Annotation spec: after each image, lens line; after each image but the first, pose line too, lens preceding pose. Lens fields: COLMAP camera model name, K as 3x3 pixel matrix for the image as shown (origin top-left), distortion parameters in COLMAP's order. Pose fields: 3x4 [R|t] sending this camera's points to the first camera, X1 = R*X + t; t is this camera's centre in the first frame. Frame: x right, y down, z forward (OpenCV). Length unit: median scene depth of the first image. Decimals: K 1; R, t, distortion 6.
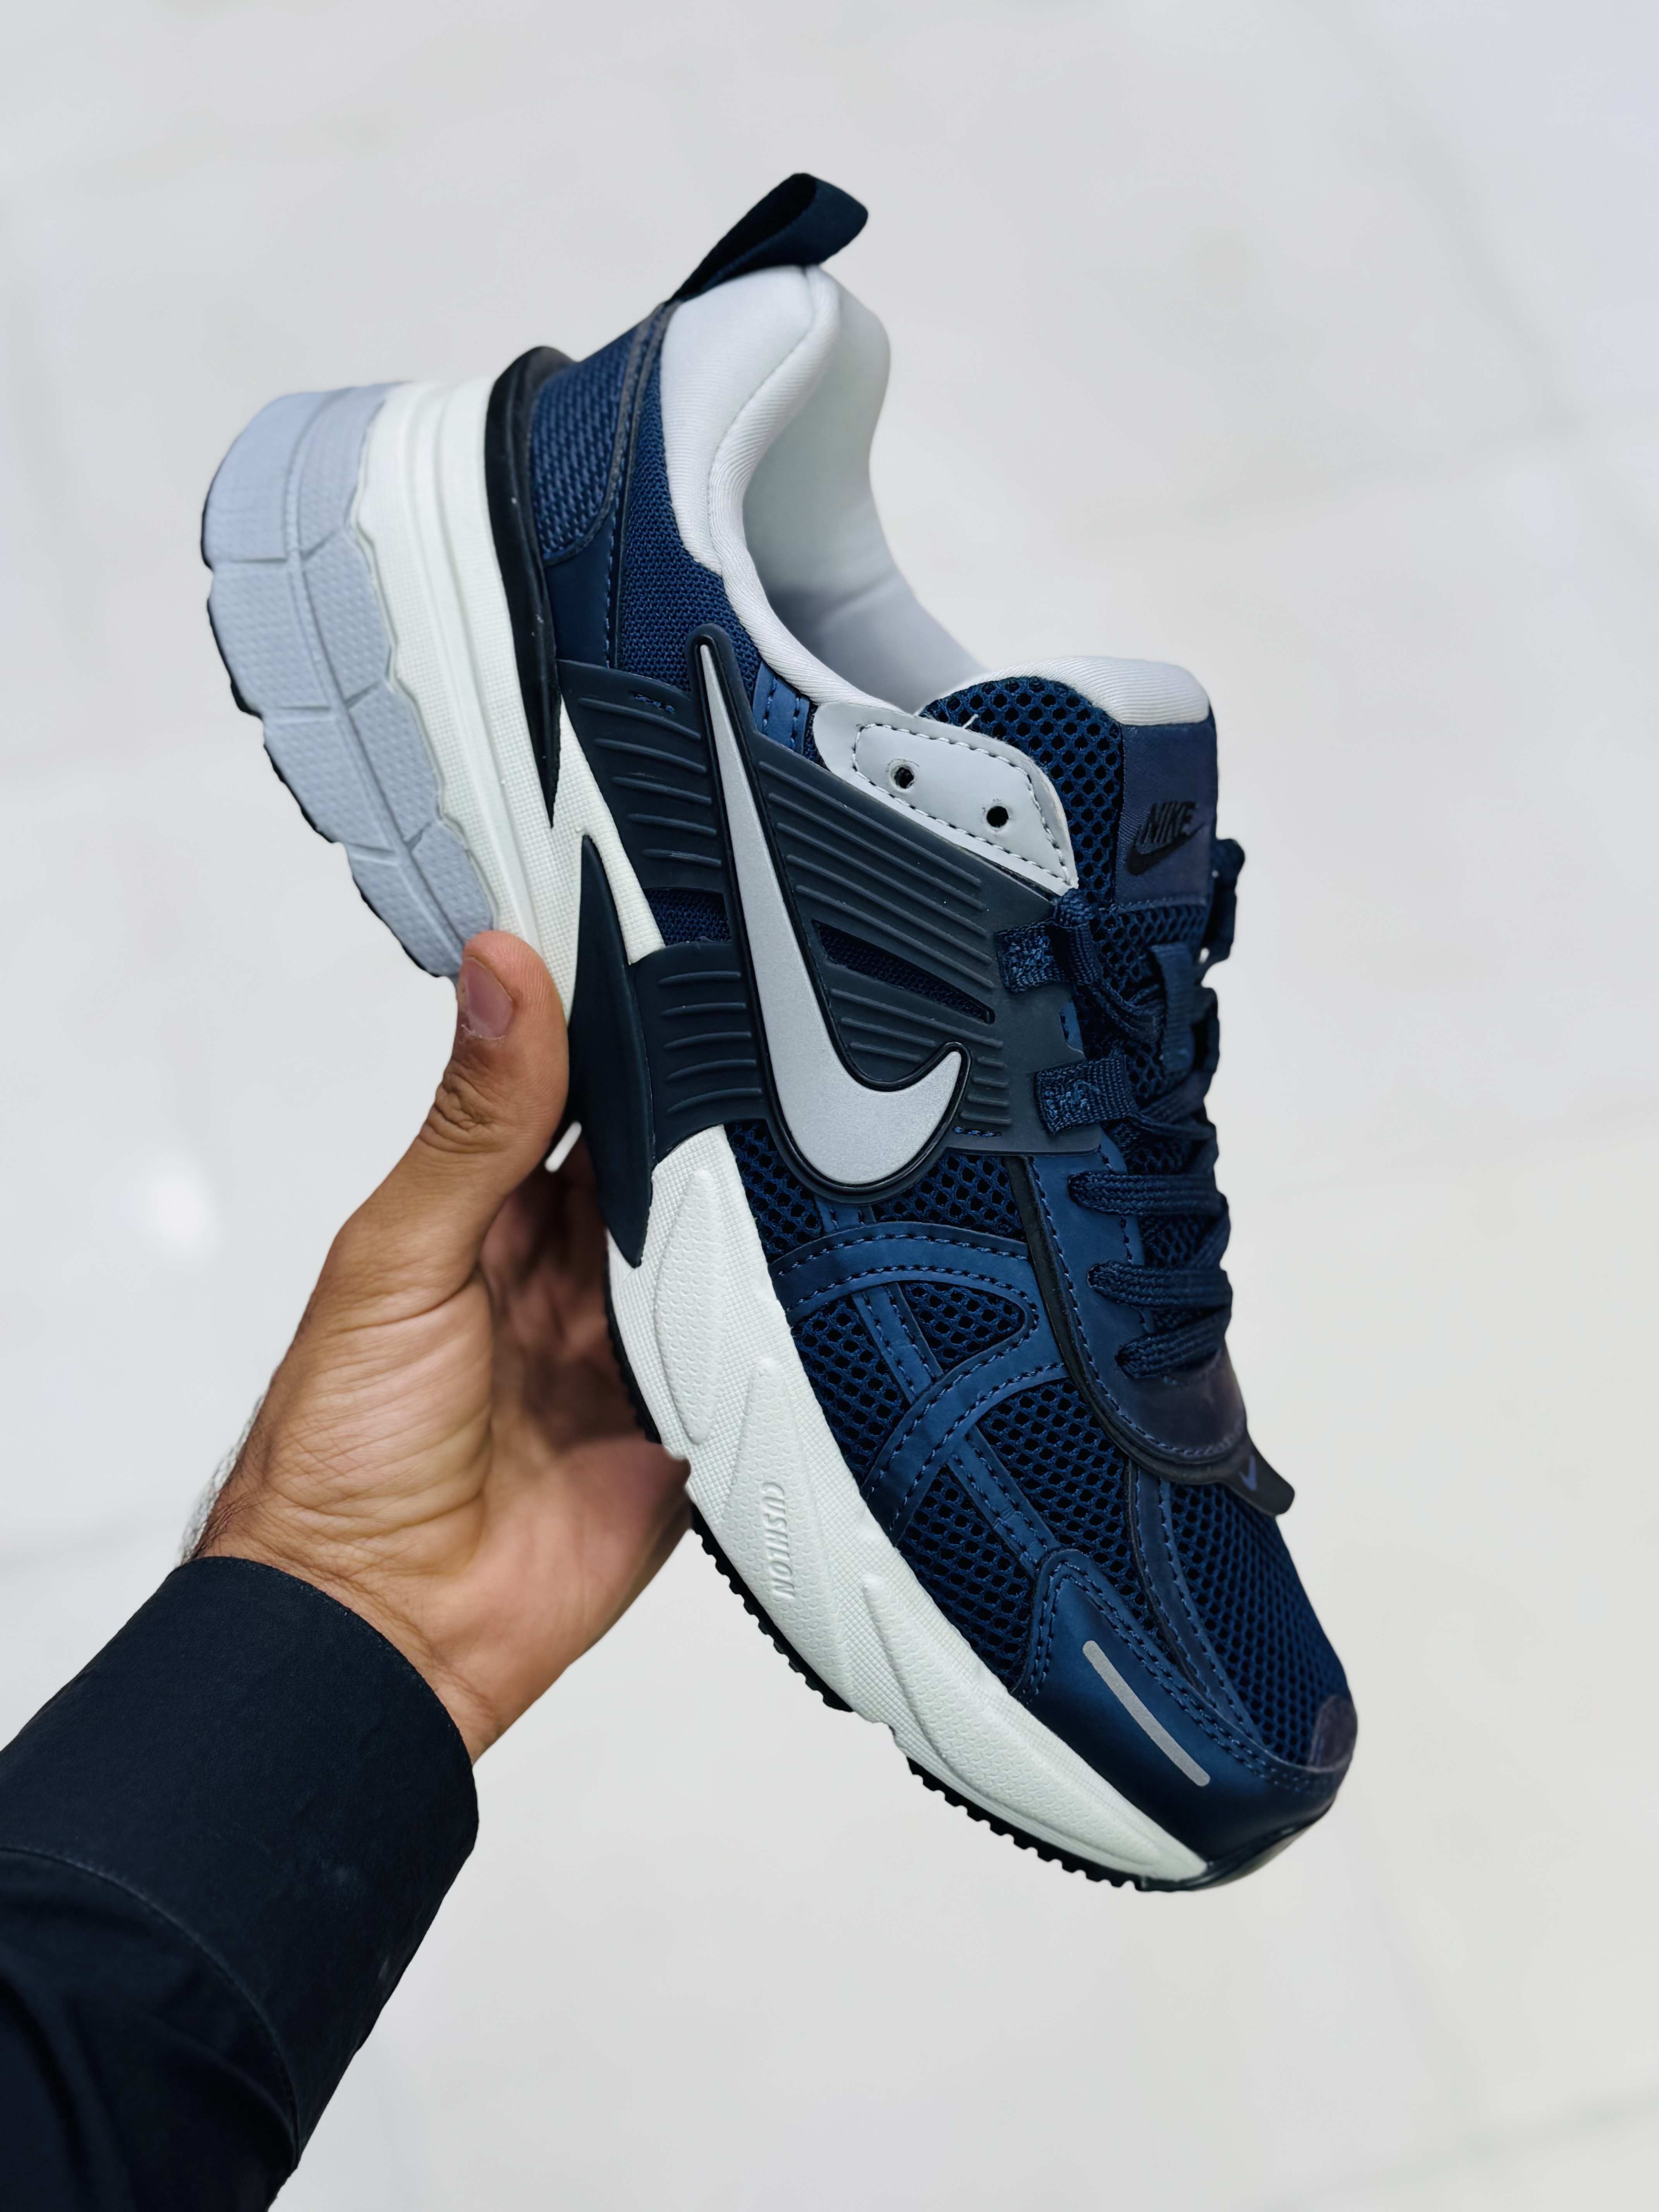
lens RADIAL K [[2710.1, 0, 831.6], [0, 2710.1, 1099.7], [0, 0, 1]] dist [0.126685, 0.026498]
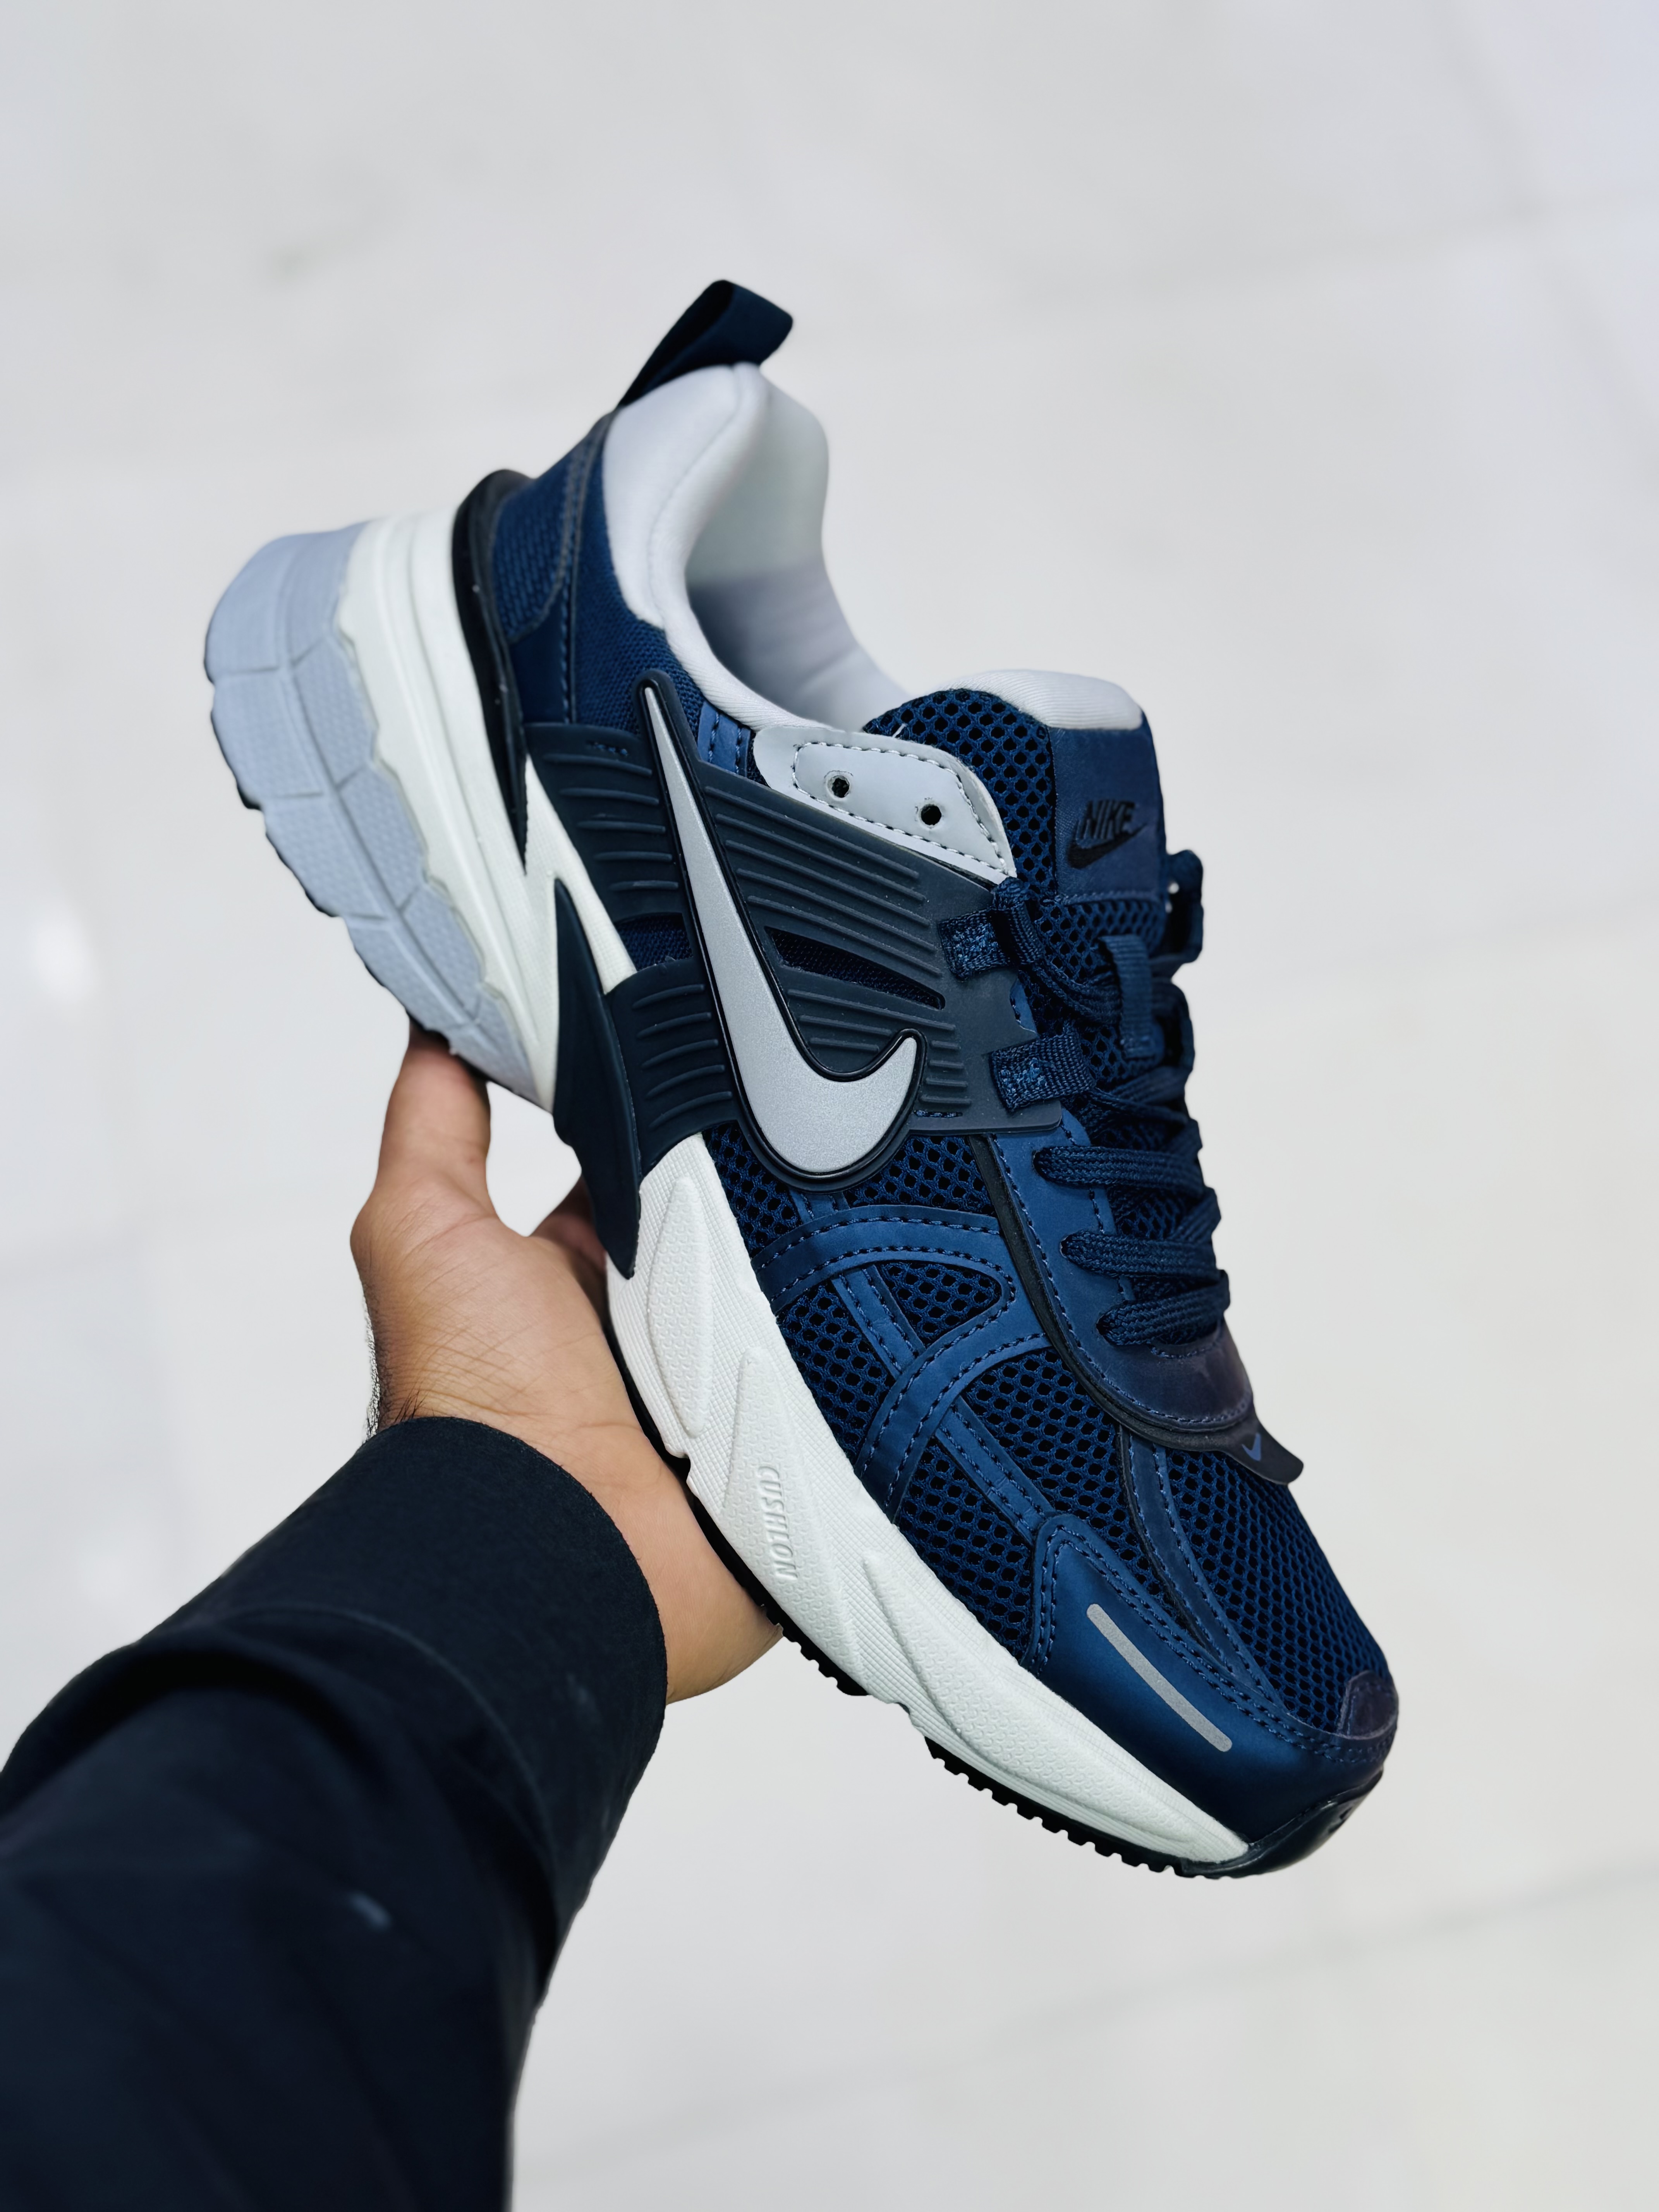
lens RADIAL K [[2710.1, 0, 831.6], [0, 2710.1, 1099.7], [0, 0, 1]] dist [0.126685, 0.026498]
pose [[0.992469, -0.088339, -0.084859, 0.100181], [0.075815, 0.987115, -0.140910, 0.147994], [0.096214, 0.133415, 0.986379, -0.030682]]
